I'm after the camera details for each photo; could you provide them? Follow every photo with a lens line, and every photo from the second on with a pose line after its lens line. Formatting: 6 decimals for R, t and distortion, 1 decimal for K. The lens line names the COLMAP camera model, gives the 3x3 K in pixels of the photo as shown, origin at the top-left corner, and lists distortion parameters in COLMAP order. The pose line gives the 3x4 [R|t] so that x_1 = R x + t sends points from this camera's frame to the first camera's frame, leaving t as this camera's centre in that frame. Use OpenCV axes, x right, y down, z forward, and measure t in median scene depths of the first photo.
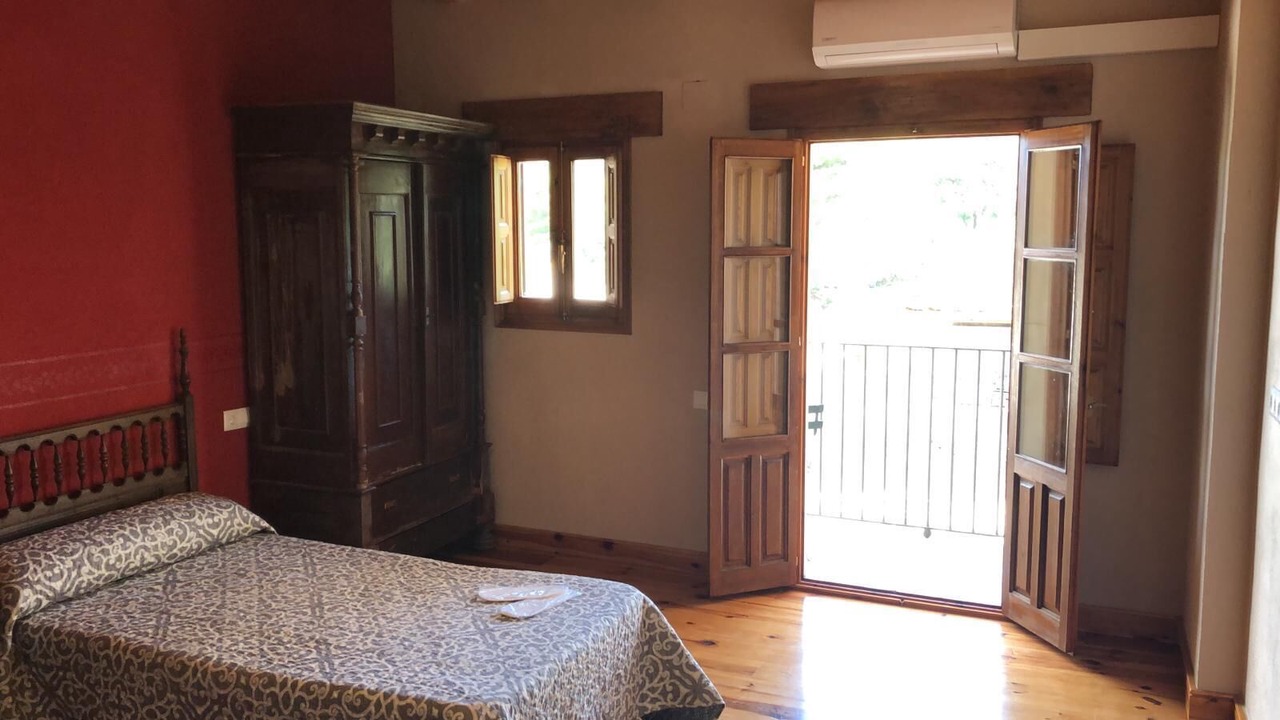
lens RADIAL K [[1090.6, 0, 659.2], [0, 1090.6, 358.2], [0, 0, 1]] dist [-0.025655, 0.104208]
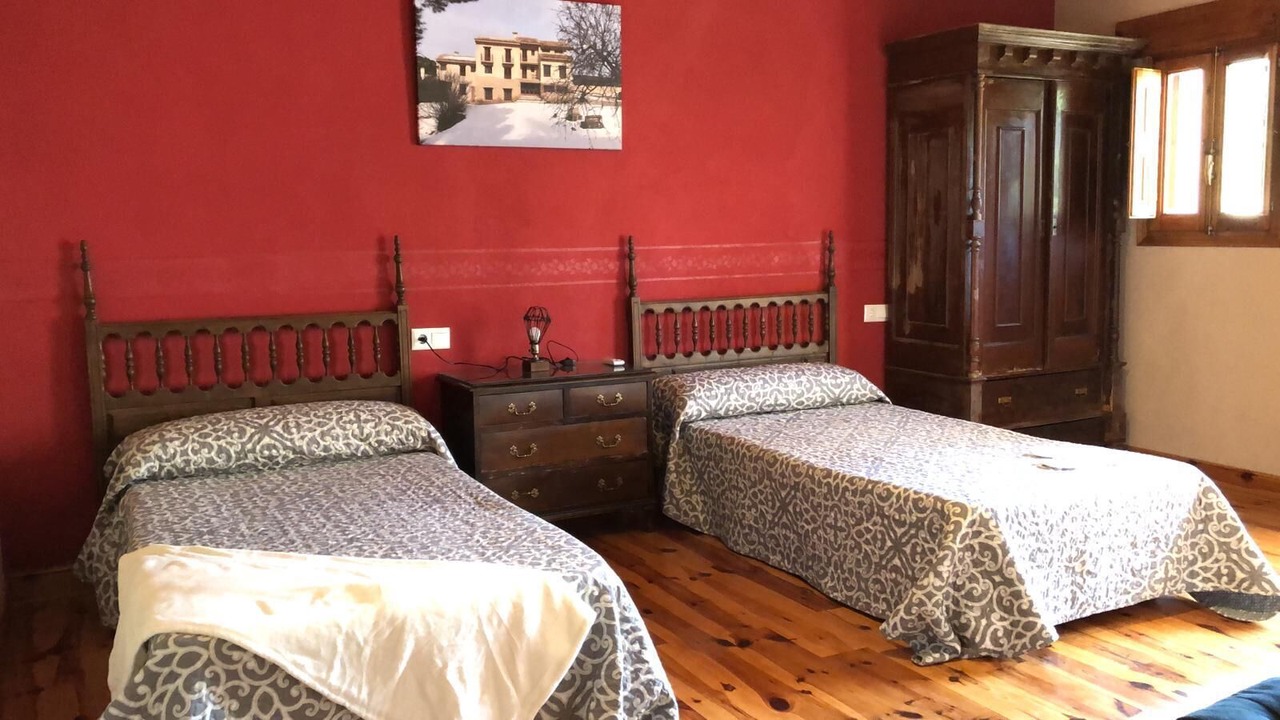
lens RADIAL K [[1090.6, 0, 659.2], [0, 1090.6, 358.2], [0, 0, 1]] dist [-0.025655, 0.104208]
pose [[0.785748, 0.057136, -0.615902, 0.193984], [-0.050584, 0.998325, 0.028079, 0.105777], [0.616475, 0.009092, 0.787322, -0.080996]]
